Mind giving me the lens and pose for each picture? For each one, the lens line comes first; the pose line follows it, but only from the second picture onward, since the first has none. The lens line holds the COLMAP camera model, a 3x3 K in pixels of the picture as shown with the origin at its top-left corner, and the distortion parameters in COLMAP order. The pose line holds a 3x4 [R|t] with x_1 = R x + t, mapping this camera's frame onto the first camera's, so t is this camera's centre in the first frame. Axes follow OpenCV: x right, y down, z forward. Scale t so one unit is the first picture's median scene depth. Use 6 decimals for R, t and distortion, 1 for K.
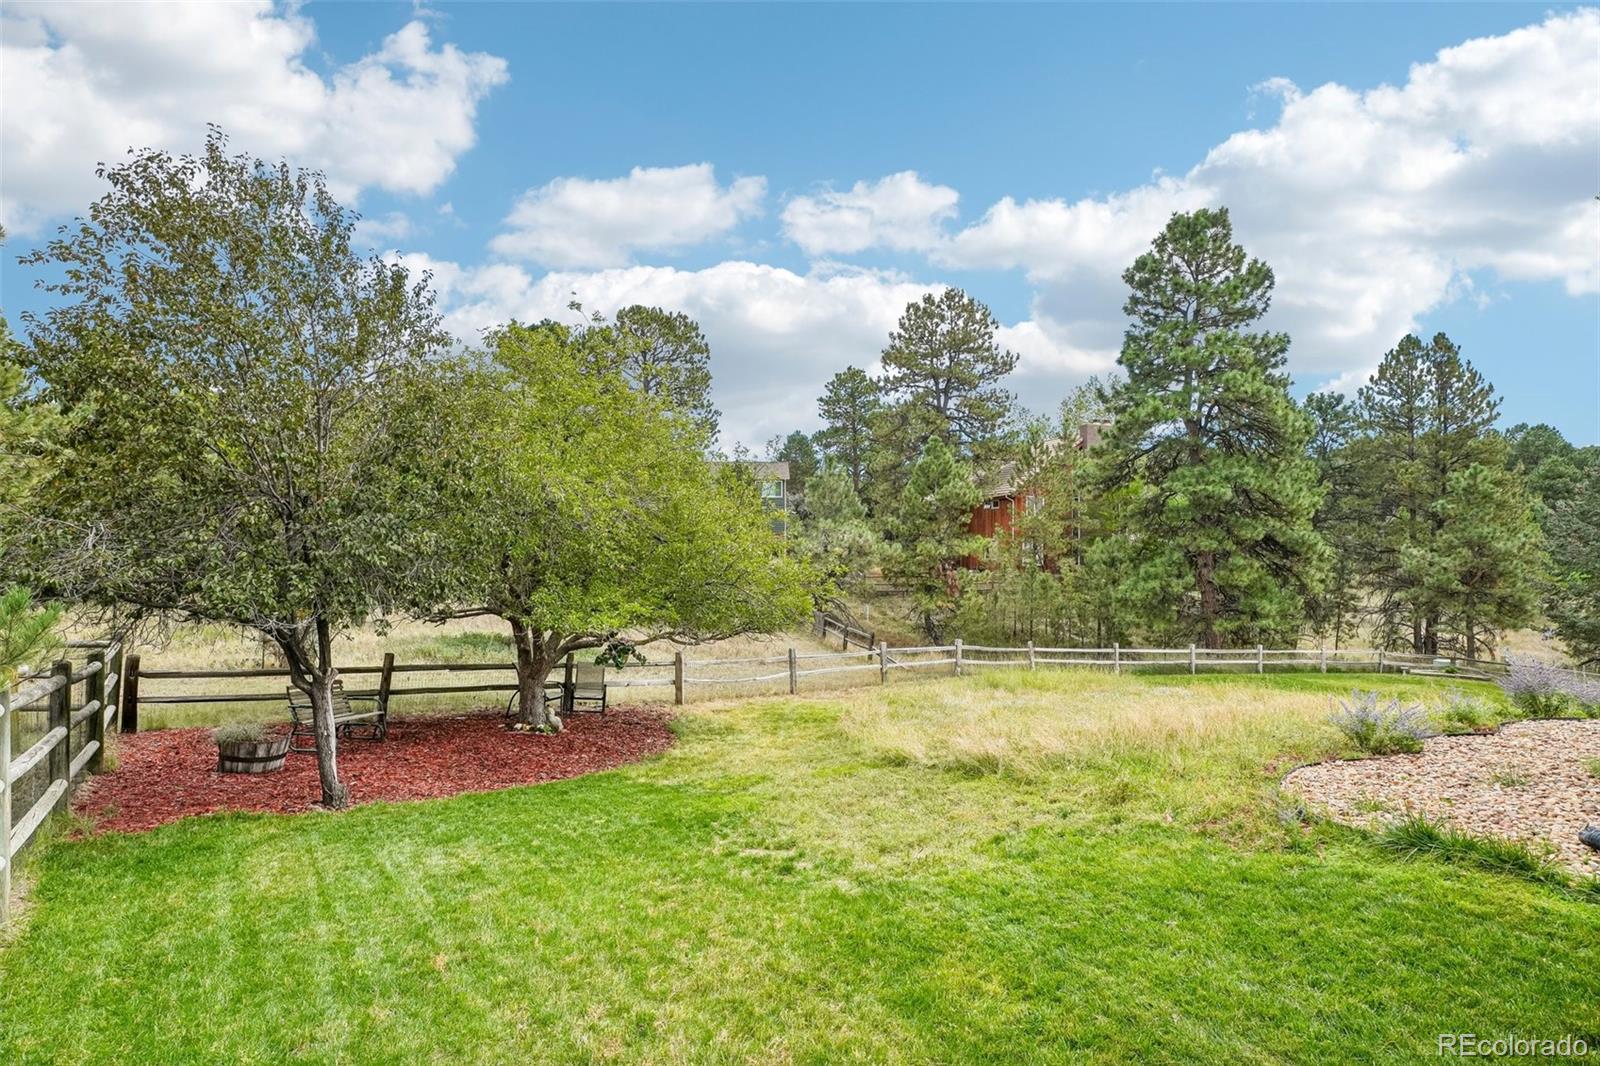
lens RADIAL K [[787.9, 0, 803.4], [0, 787.9, 540.5], [0, 0, 1]] dist [-0.045047, 0.010304]
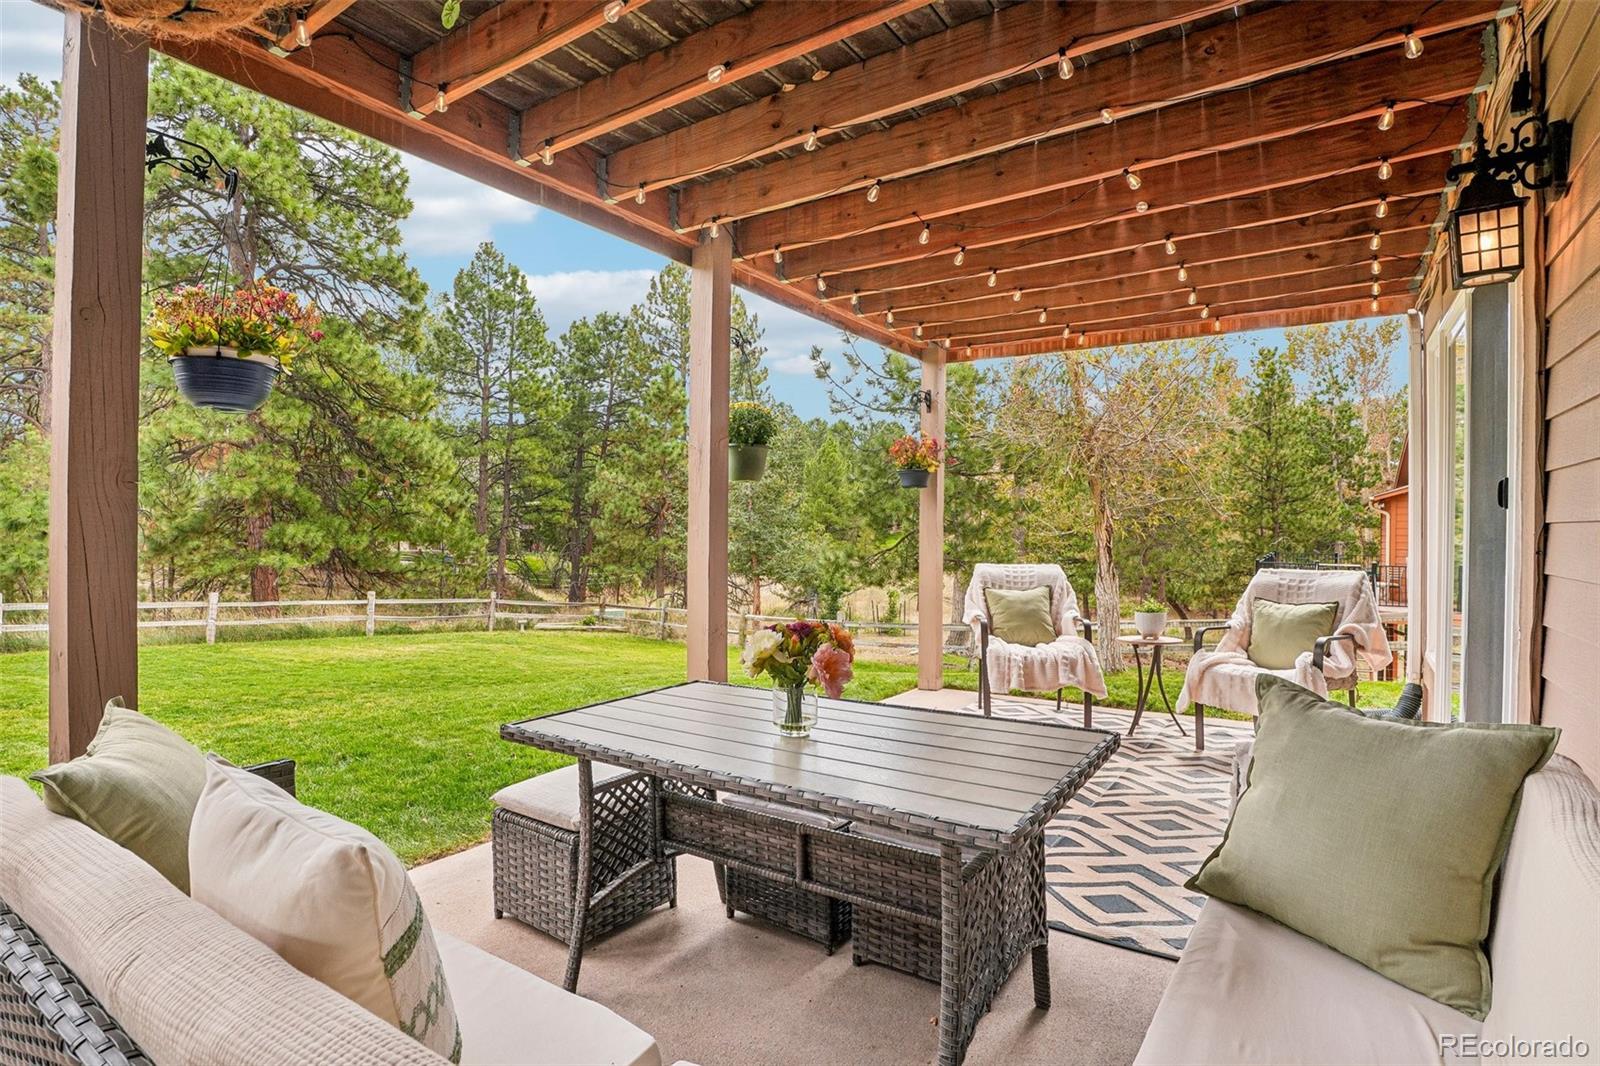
lens RADIAL K [[787.9, 0, 803.4], [0, 787.9, 540.5], [0, 0, 1]] dist [-0.045047, 0.010304]
pose [[0.813555, -0.005870, 0.581459, 0.512528], [-0.006195, 0.999805, 0.018762, 0.068602], [-0.581456, -0.018866, 0.813359, 0.241652]]
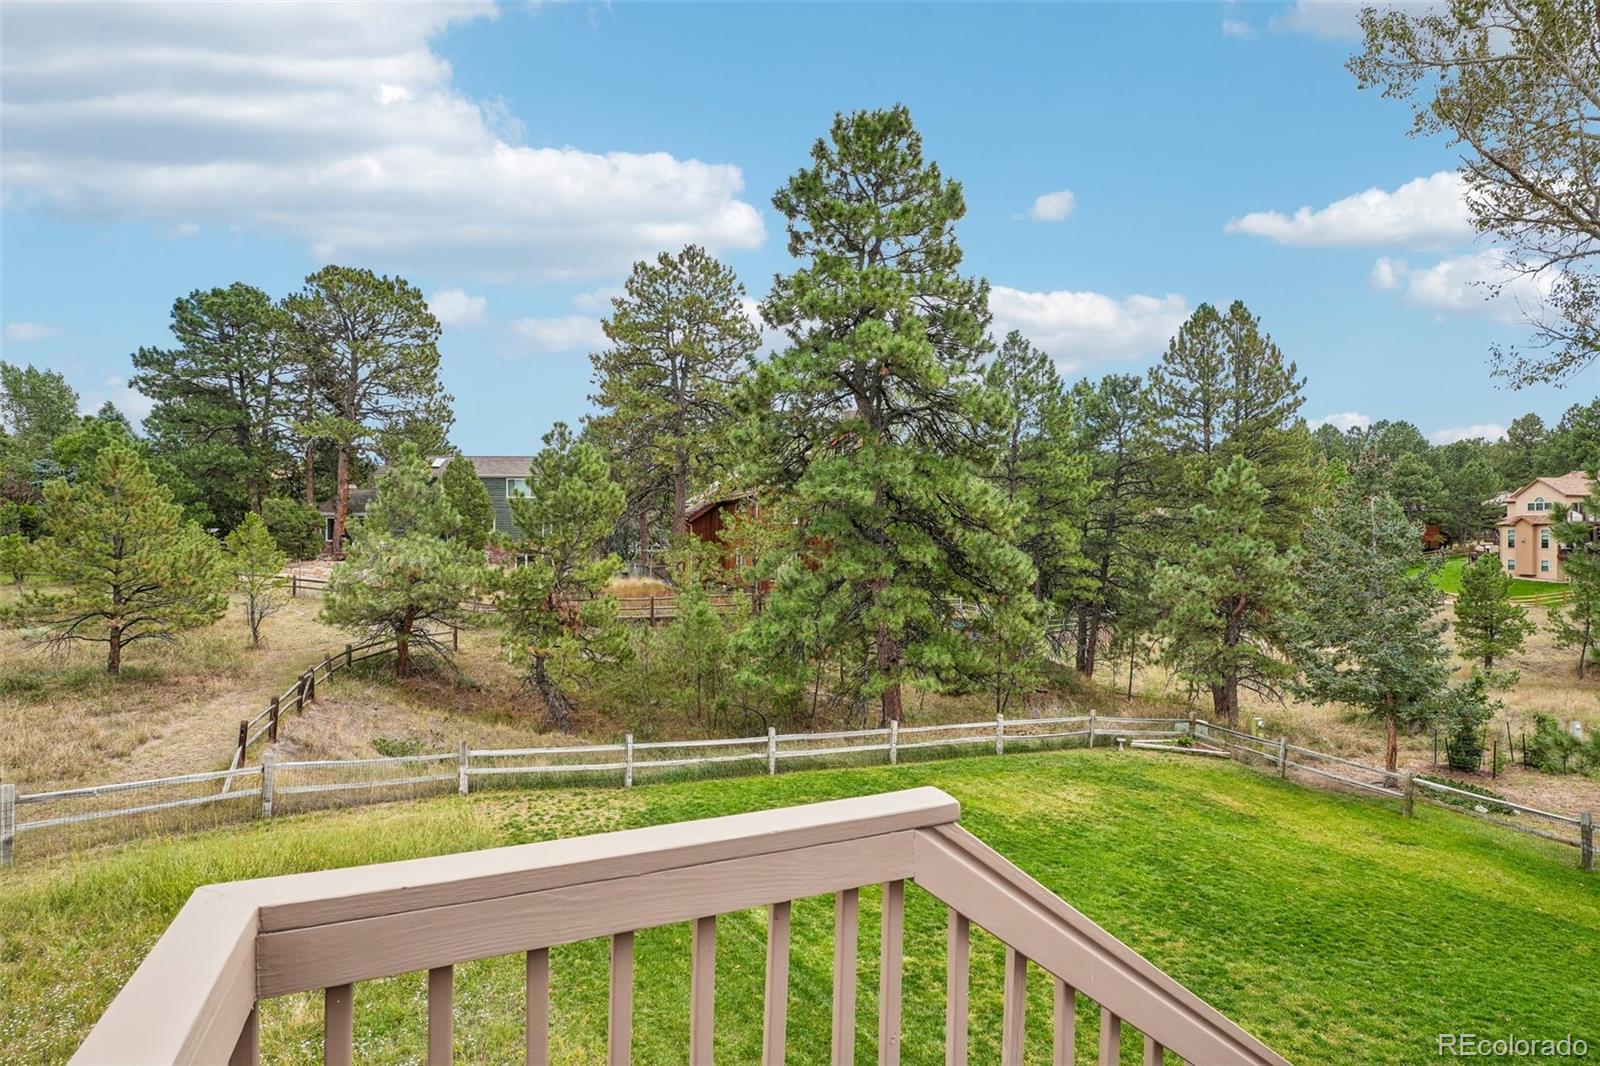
lens RADIAL K [[787.9, 0, 803.4], [0, 787.9, 540.5], [0, 0, 1]] dist [-0.045047, 0.010304]
pose [[0.995583, -0.006981, 0.093621, 0.373435], [0.006553, 0.999967, 0.004883, -0.023228], [-0.093652, -0.004248, 0.995596, 0.269511]]
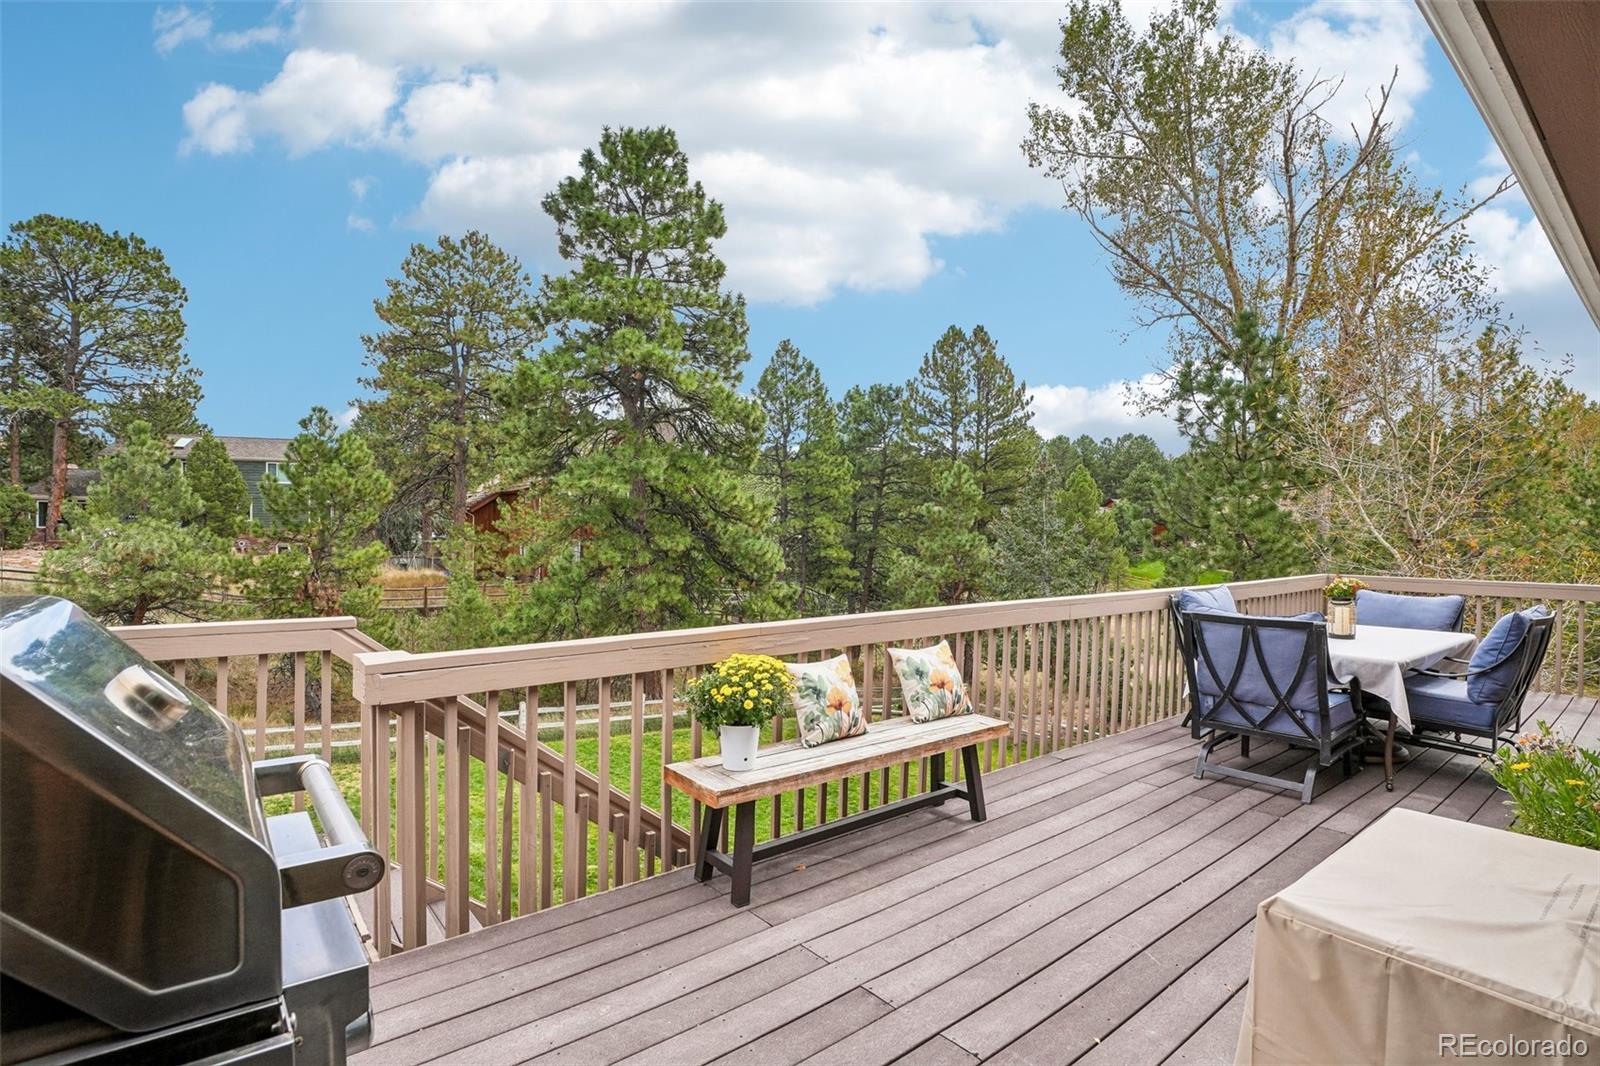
lens RADIAL K [[787.9, 0, 803.4], [0, 787.9, 540.5], [0, 0, 1]] dist [-0.045047, 0.010304]
pose [[0.945421, 0.000107, 0.325852, 0.409477], [-0.004287, 0.999917, 0.012111, -0.019690], [-0.325824, -0.012847, 0.945343, 0.195366]]
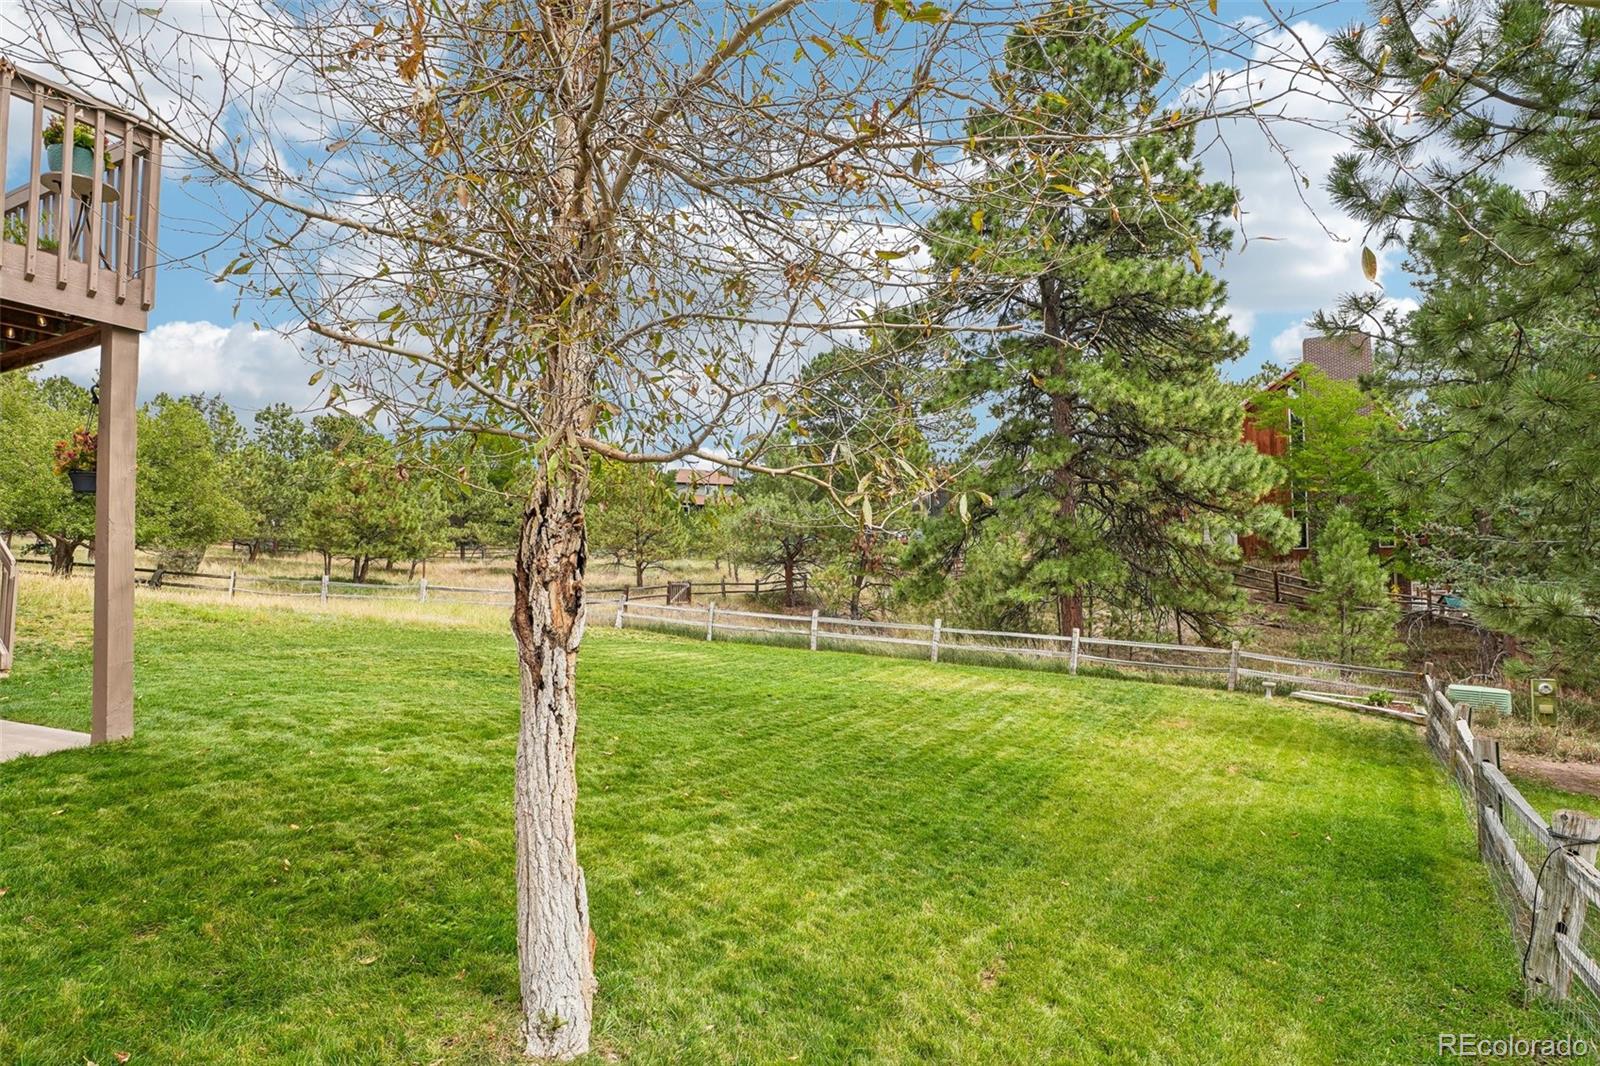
lens RADIAL K [[787.9, 0, 803.4], [0, 787.9, 540.5], [0, 0, 1]] dist [-0.045047, 0.010304]
pose [[0.707970, -0.034227, -0.705413, 0.827237], [0.005158, 0.999049, -0.043299, 0.080748], [0.706224, 0.027016, 0.707473, 0.367427]]
